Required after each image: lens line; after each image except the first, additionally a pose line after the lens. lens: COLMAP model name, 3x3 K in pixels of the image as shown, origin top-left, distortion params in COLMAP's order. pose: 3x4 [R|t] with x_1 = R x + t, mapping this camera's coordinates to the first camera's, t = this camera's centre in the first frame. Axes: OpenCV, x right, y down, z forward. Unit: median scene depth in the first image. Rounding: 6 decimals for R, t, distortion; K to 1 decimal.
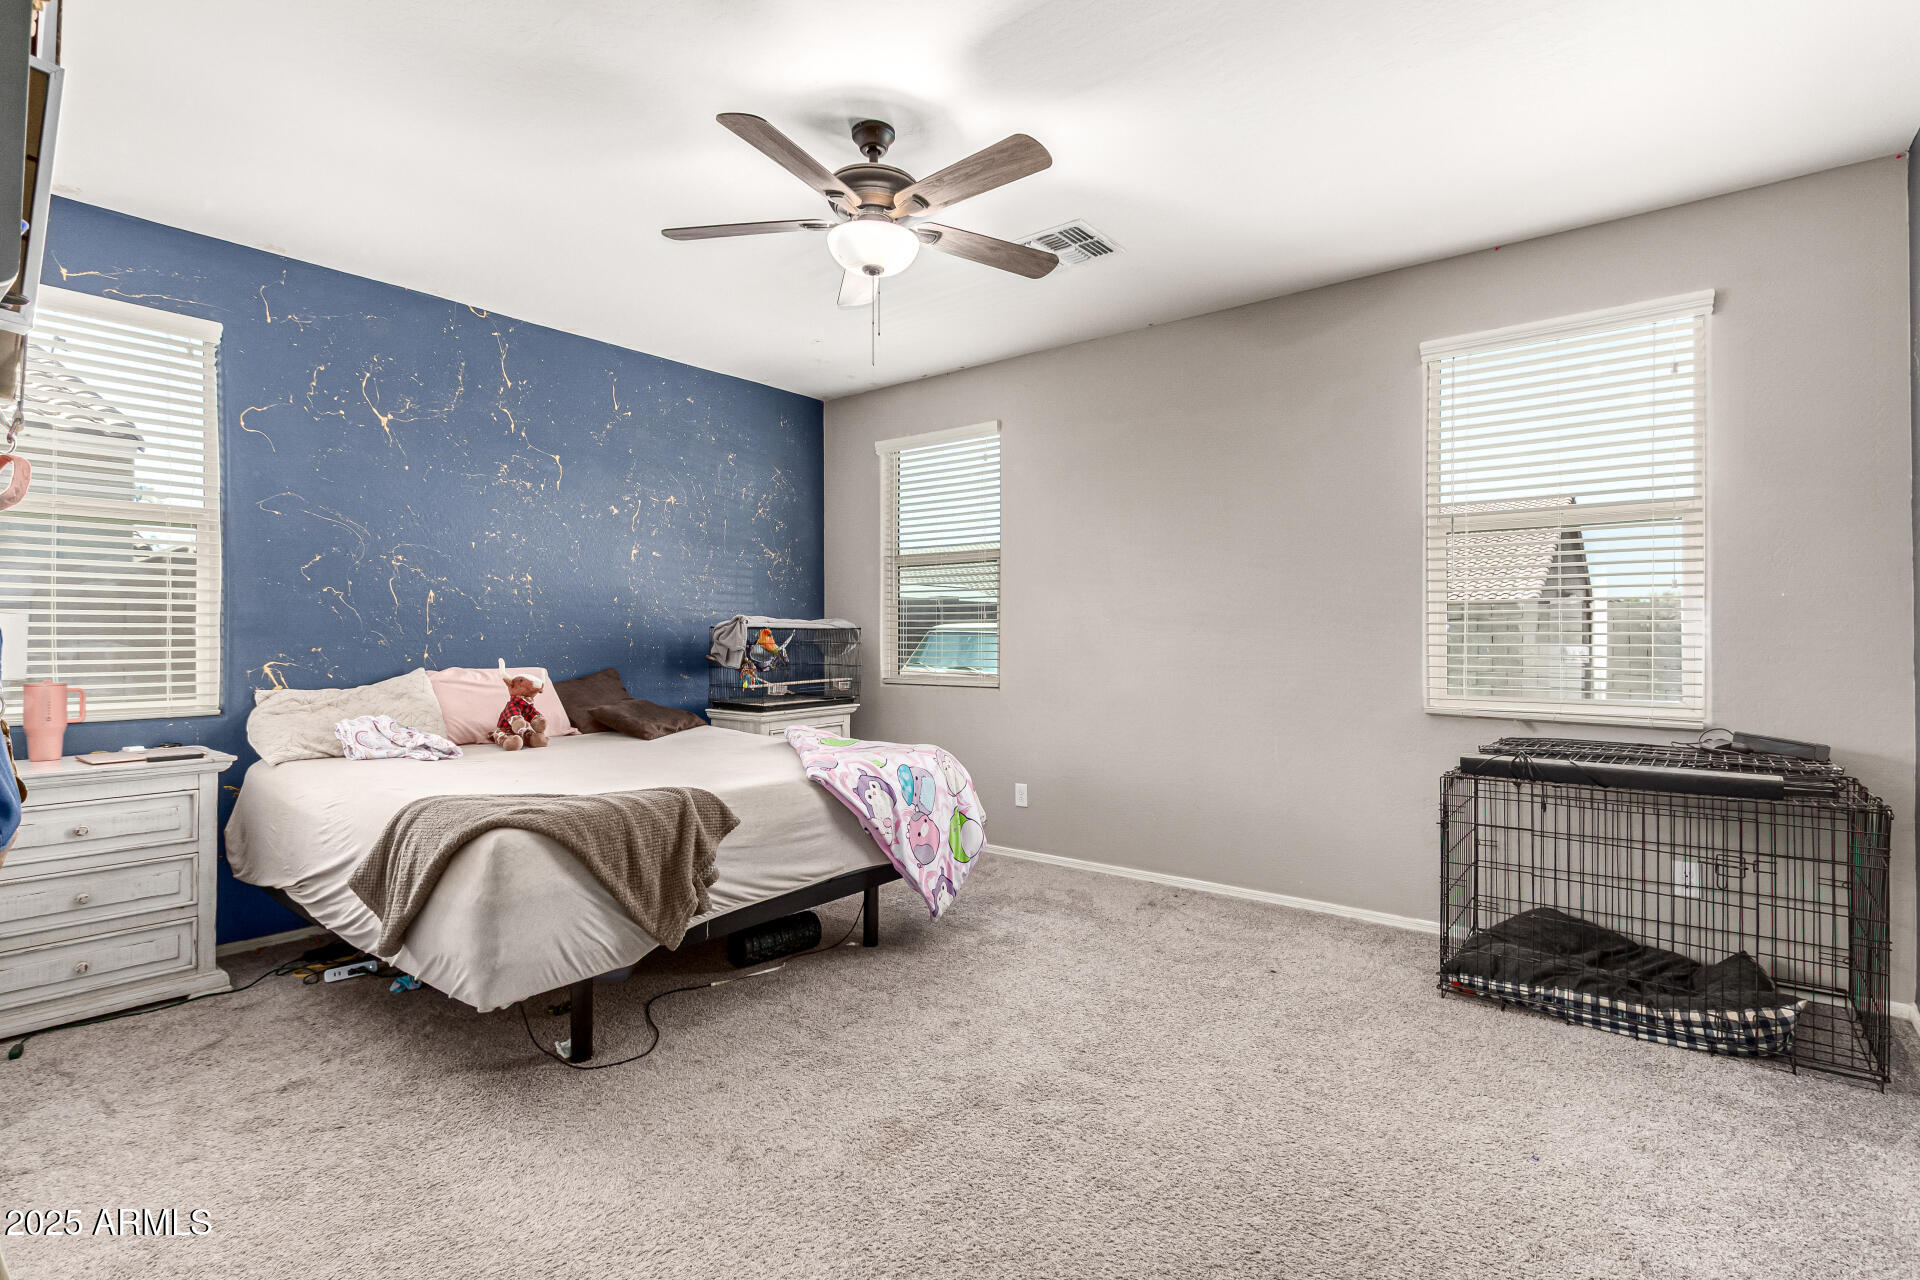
lens RADIAL K [[893.2, 0, 951.3], [0, 893.2, 632.5], [0, 0, 1]] dist [0.005994, 0.000396]
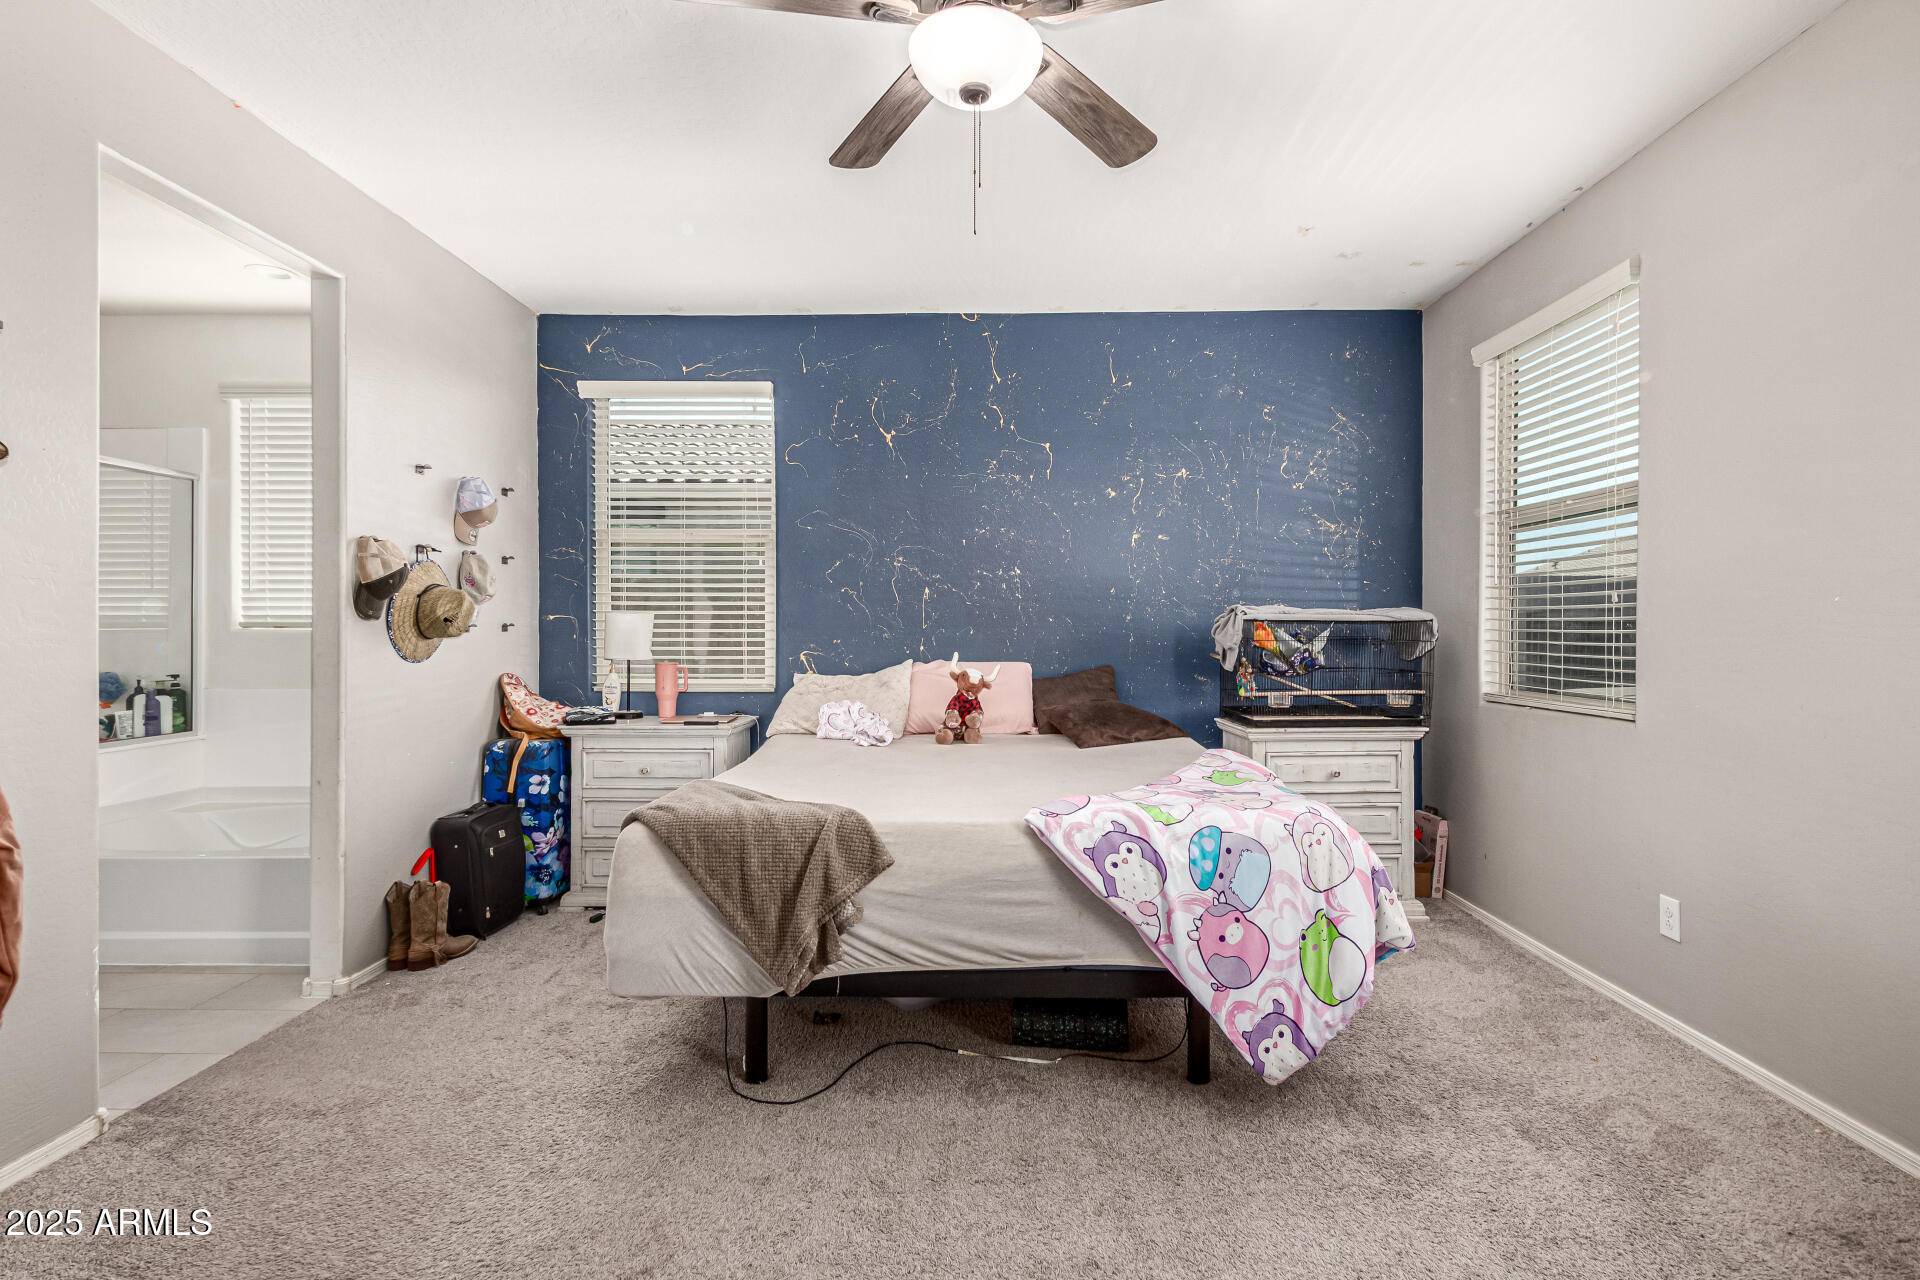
lens RADIAL K [[893.2, 0, 961.9], [0, 893.2, 626.0], [0, 0, 1]] dist [0.005994, 0.000396]
pose [[0.624641, -0.001075, -0.780911, 0.321620], [0.001085, 0.999999, -0.000509, -0.000343], [0.780911, -0.000529, 0.624642, 0.409496]]
